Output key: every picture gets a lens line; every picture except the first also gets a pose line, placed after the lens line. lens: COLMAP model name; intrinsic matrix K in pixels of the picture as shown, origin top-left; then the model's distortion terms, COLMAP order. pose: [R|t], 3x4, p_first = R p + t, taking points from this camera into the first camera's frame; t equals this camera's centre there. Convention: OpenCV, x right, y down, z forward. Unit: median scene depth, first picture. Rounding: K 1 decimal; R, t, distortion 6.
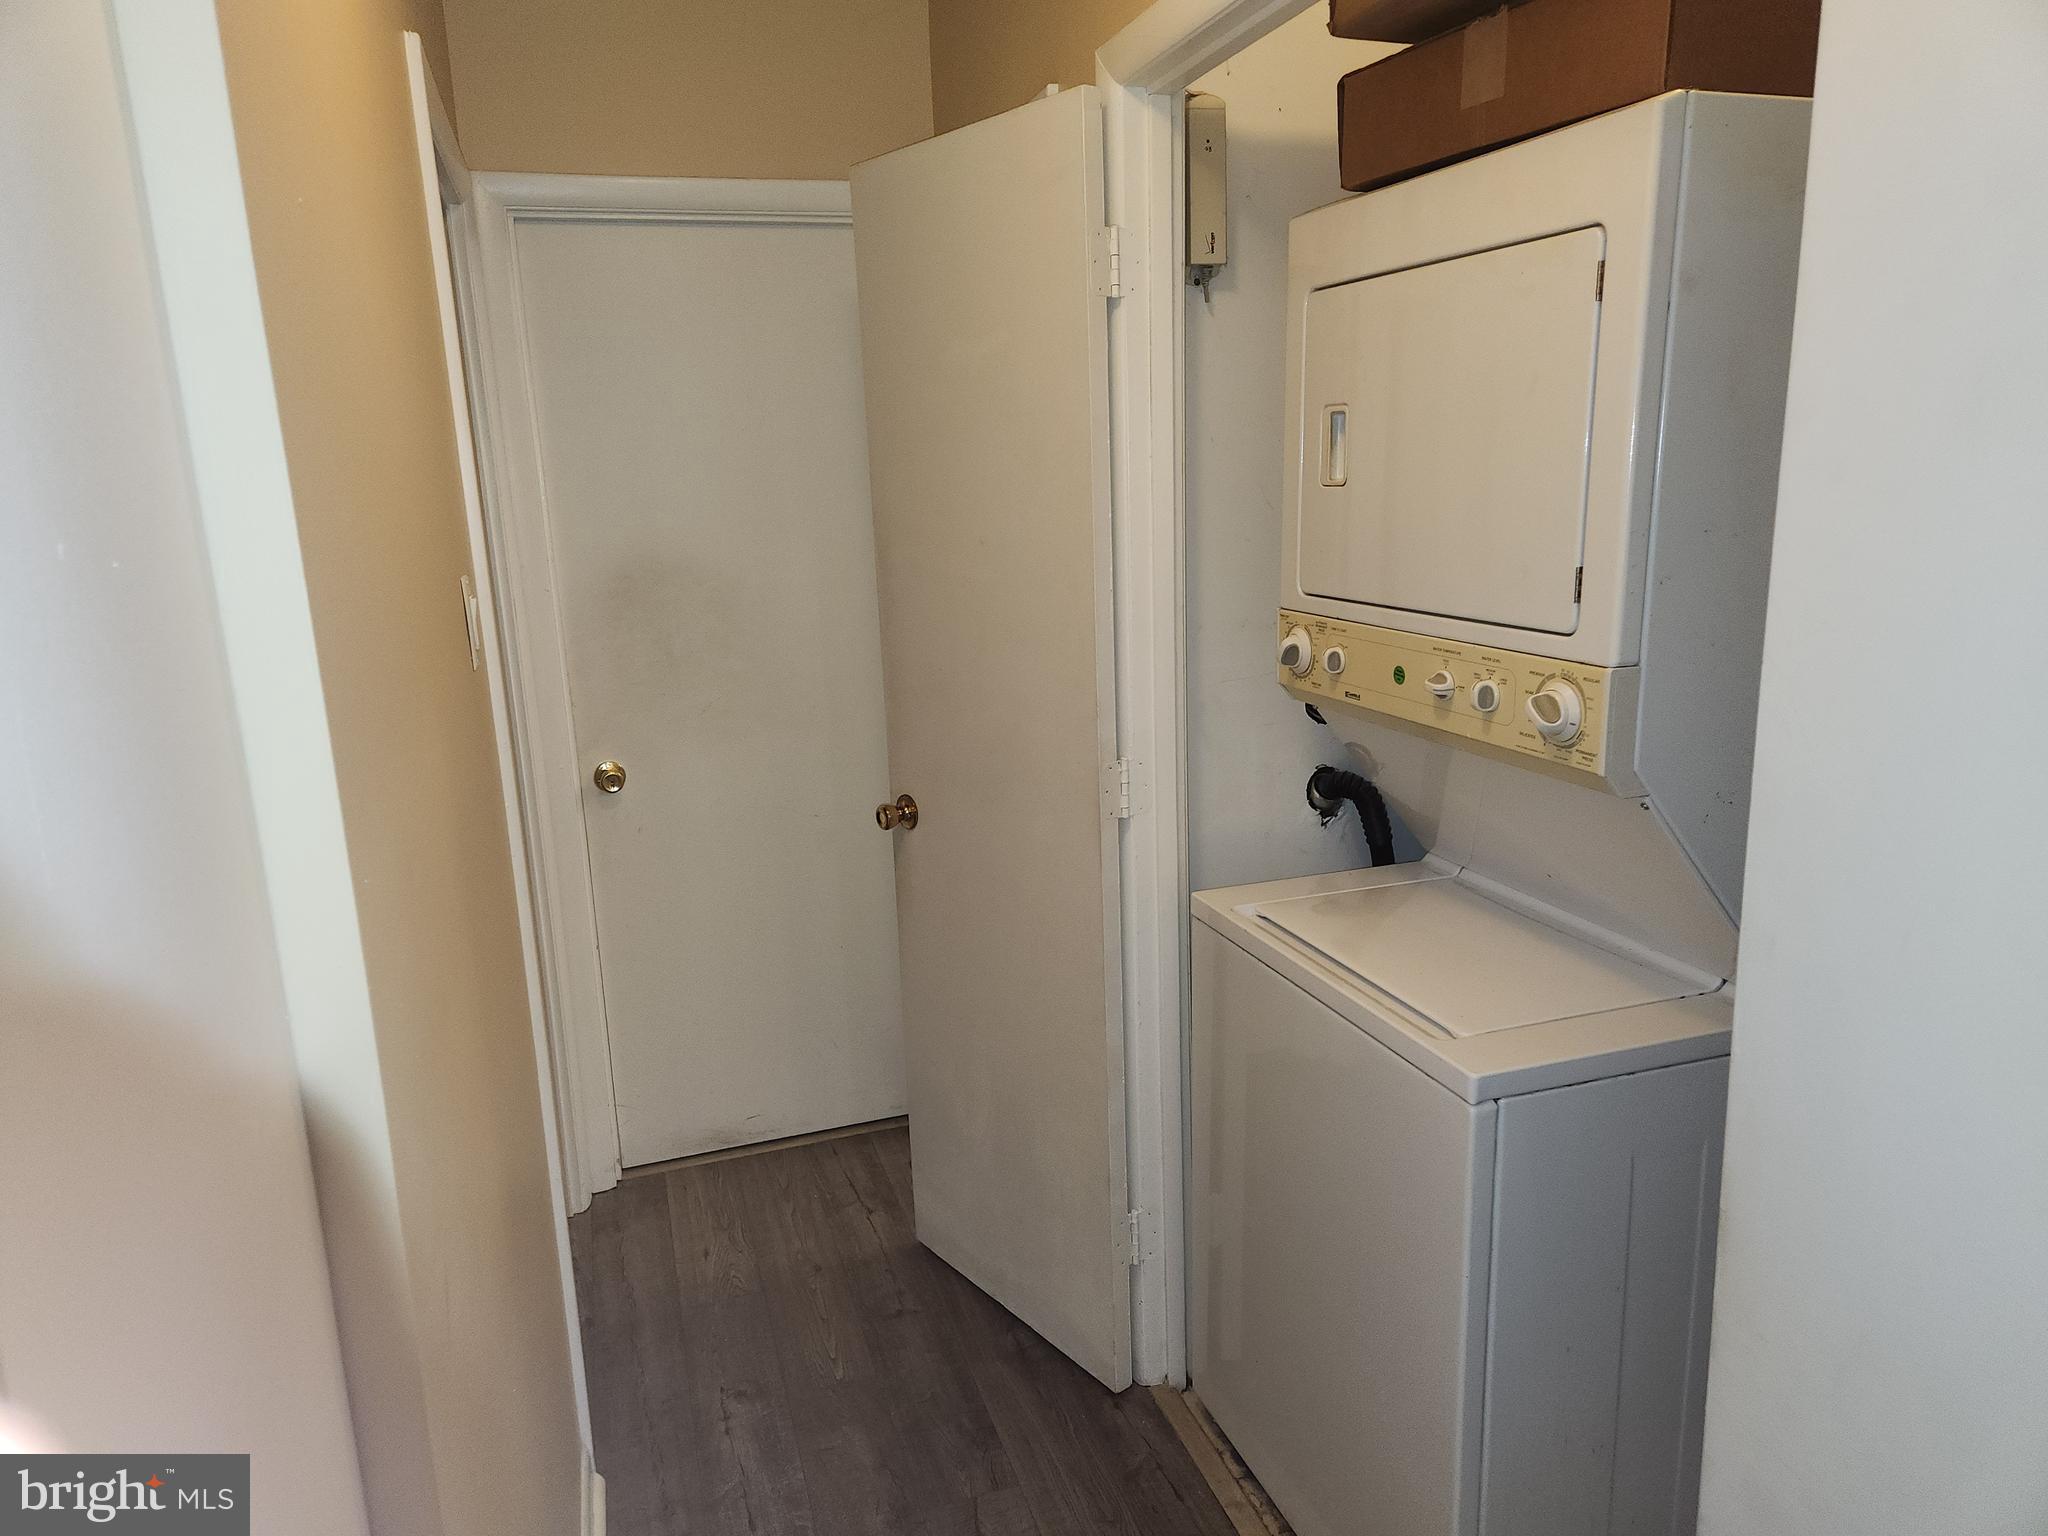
lens RADIAL K [[1354.4, 0, 1026.0], [0, 1354.4, 766.2], [0, 0, 1]] dist [0.078472, -0.060976]
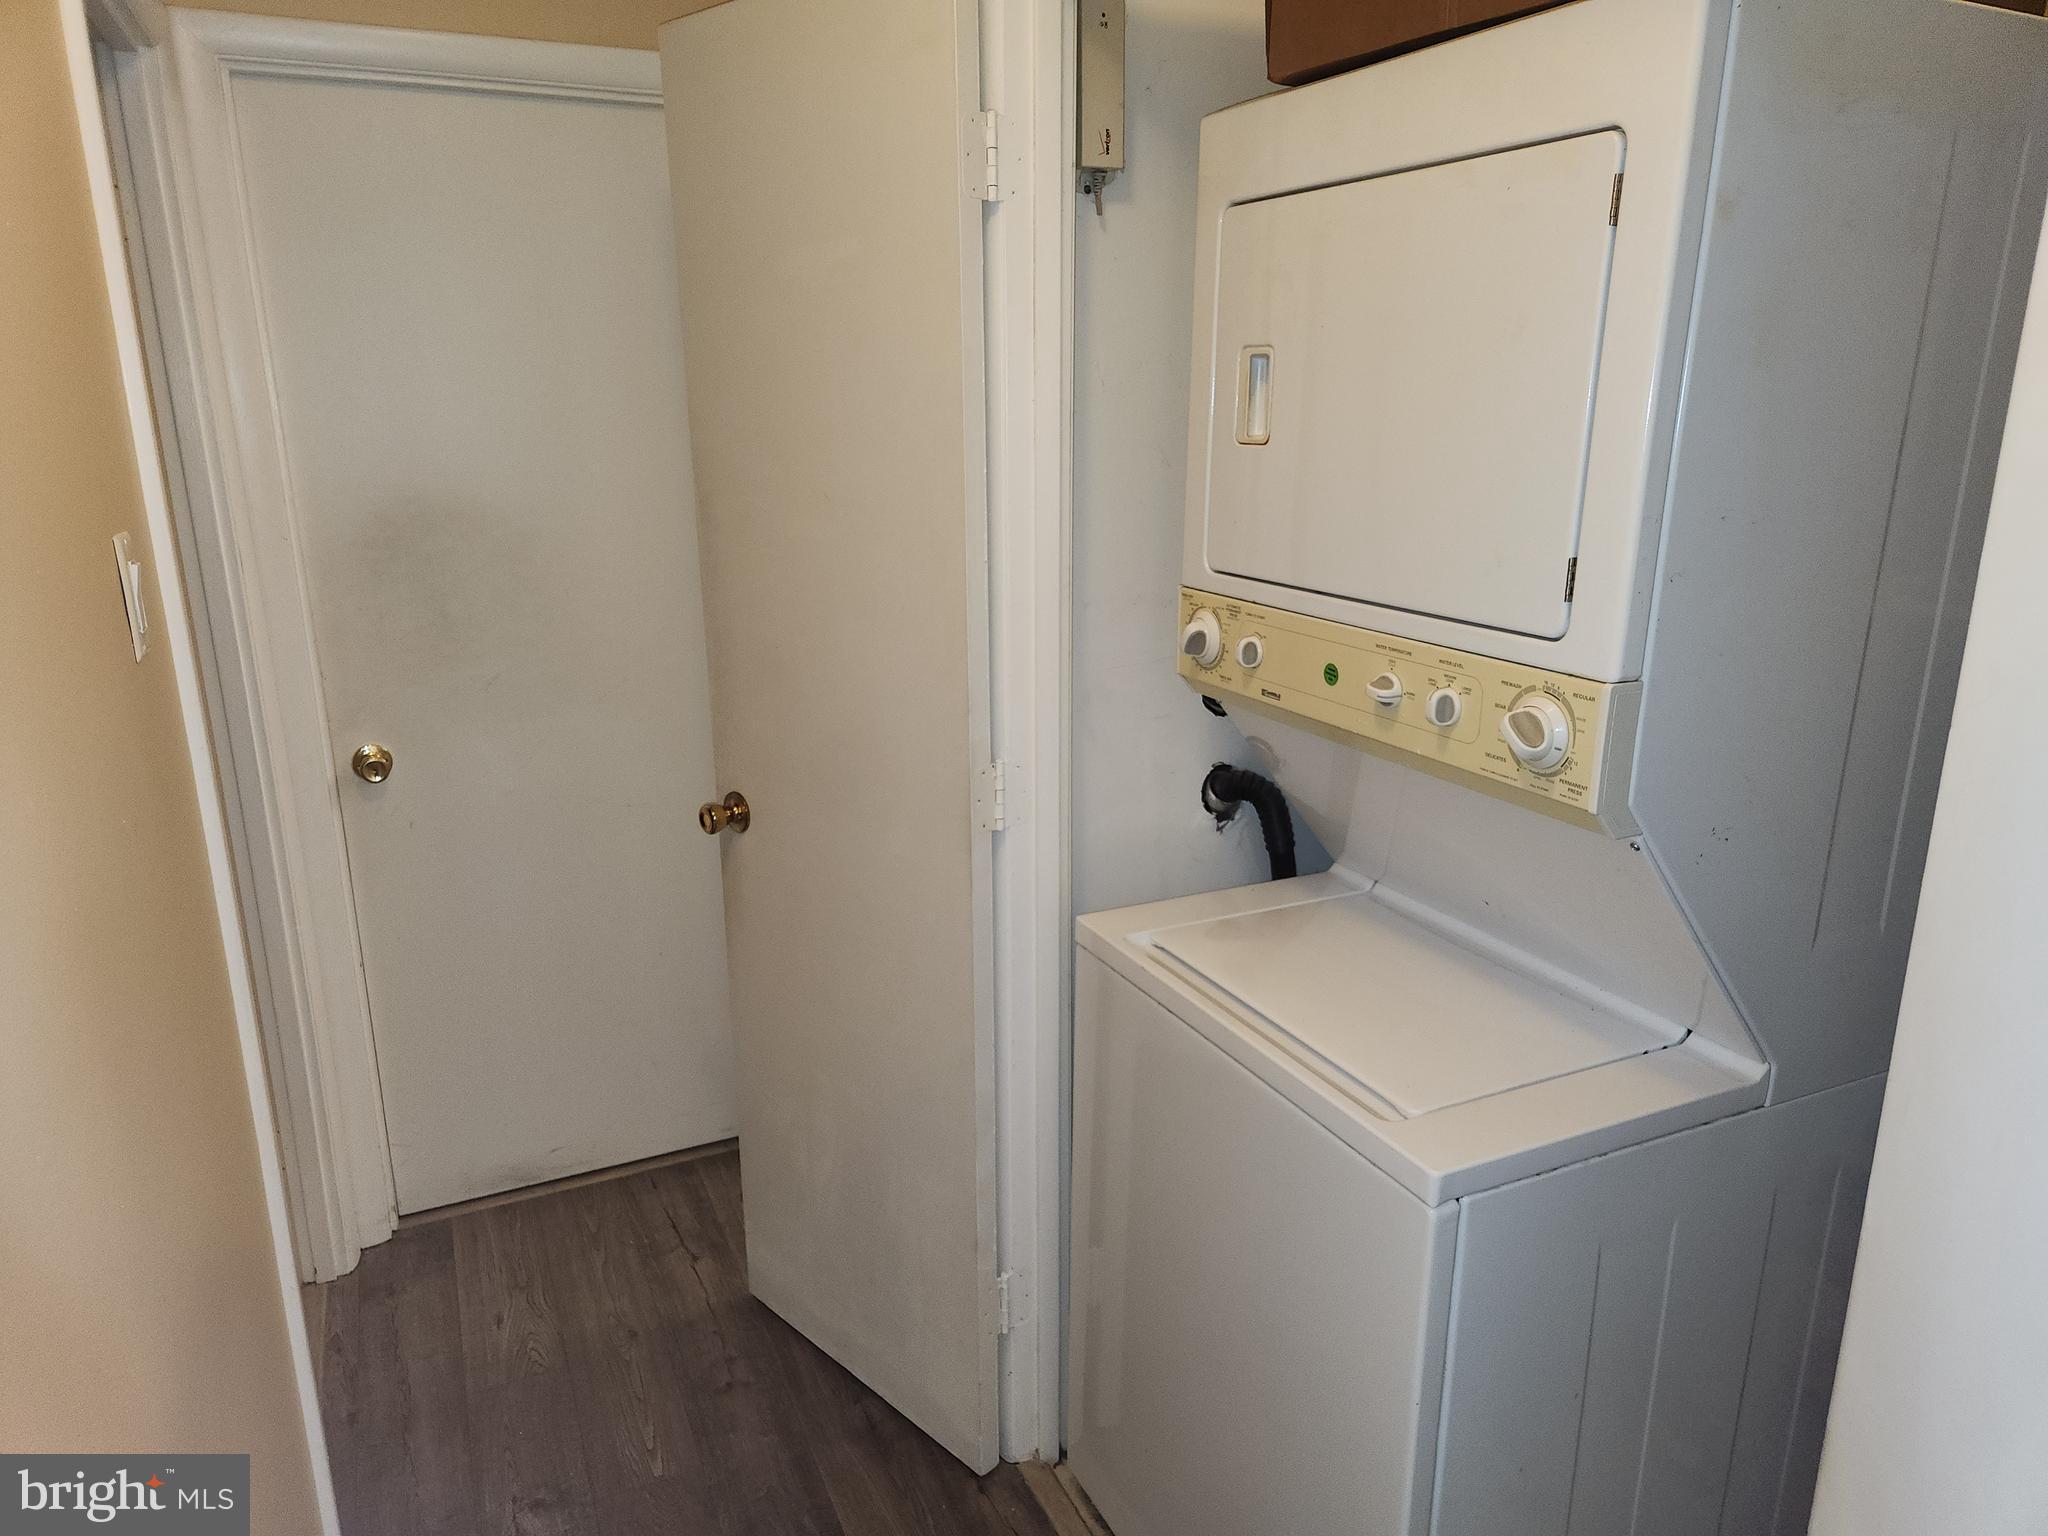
lens RADIAL K [[1354.4, 0, 1023.4], [0, 1354.4, 770.6], [0, 0, 1]] dist [0.078472, -0.060976]
pose [[0.992659, -0.001715, 0.120932, -0.013682], [-0.004111, 0.998843, 0.047908, -0.037654], [-0.120874, -0.048054, 0.991504, 0.148598]]
